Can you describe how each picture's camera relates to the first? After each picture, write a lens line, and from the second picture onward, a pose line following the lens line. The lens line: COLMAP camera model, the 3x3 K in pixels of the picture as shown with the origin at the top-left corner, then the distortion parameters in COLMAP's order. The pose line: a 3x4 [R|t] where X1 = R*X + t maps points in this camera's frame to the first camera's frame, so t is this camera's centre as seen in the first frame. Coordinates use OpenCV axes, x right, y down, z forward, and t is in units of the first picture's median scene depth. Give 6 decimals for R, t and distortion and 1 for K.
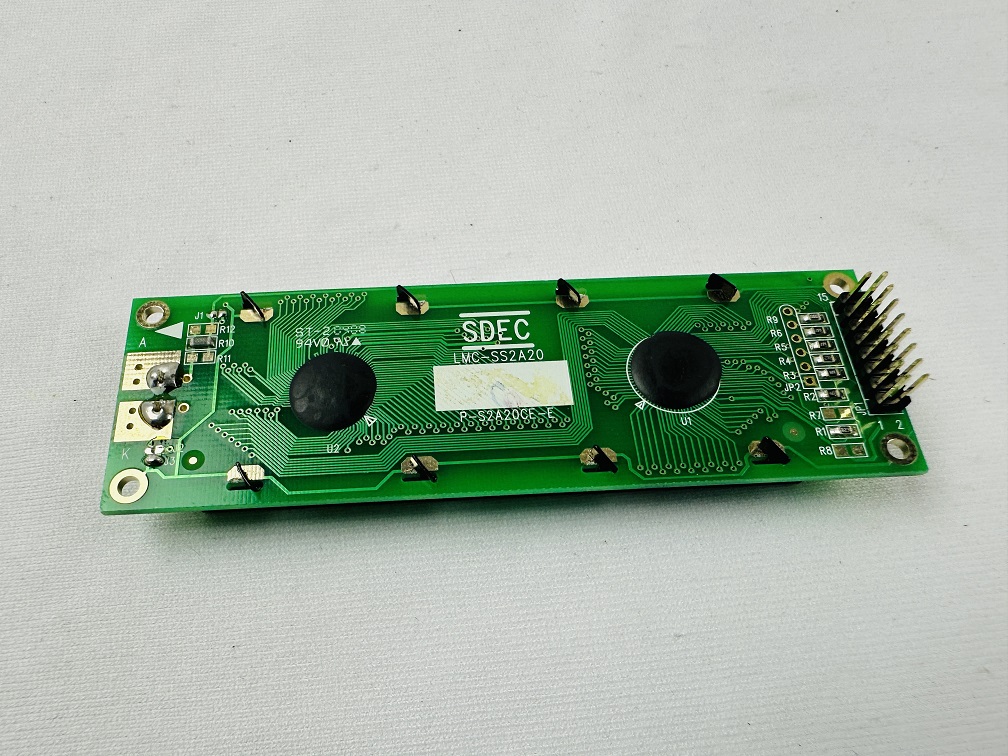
lens RADIAL K [[888.4, 0, 500.9], [0, 888.4, 380.9], [0, 0, 1]] dist [0.012069, -0.010547]
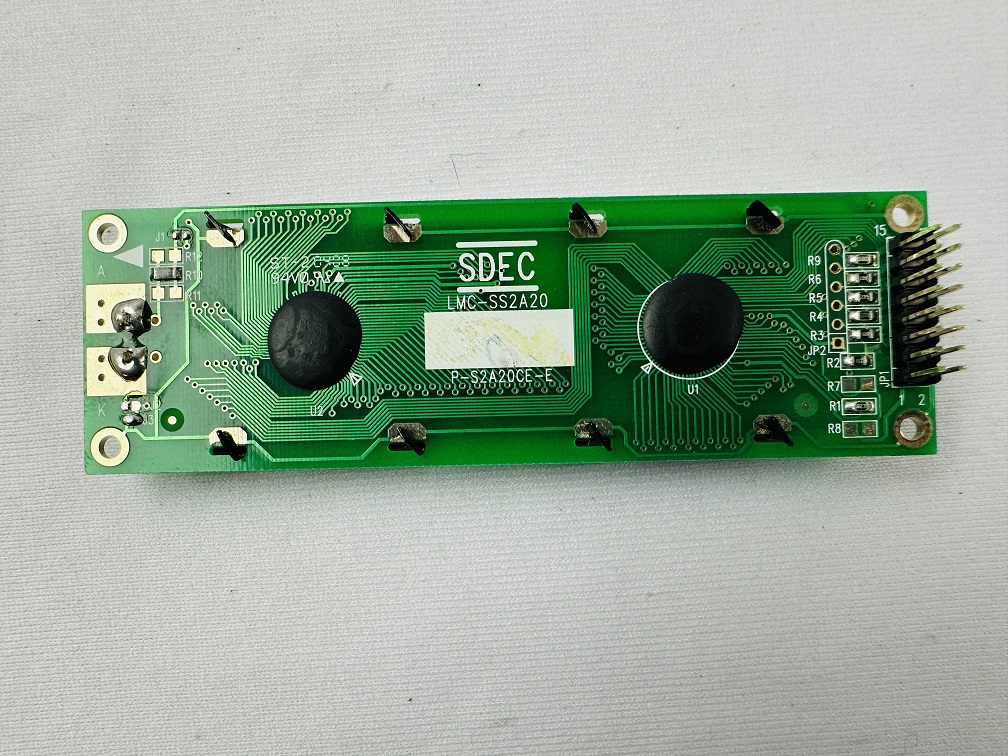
lens RADIAL K [[888.4, 0, 506.6], [0, 888.4, 379.2], [0, 0, 1]] dist [0.012069, -0.010547]
pose [[0.997880, 0.064326, -0.009887, 0.021164], [-0.051027, 0.867596, 0.494646, -0.413762], [0.040397, -0.493092, 0.869039, 0.183413]]
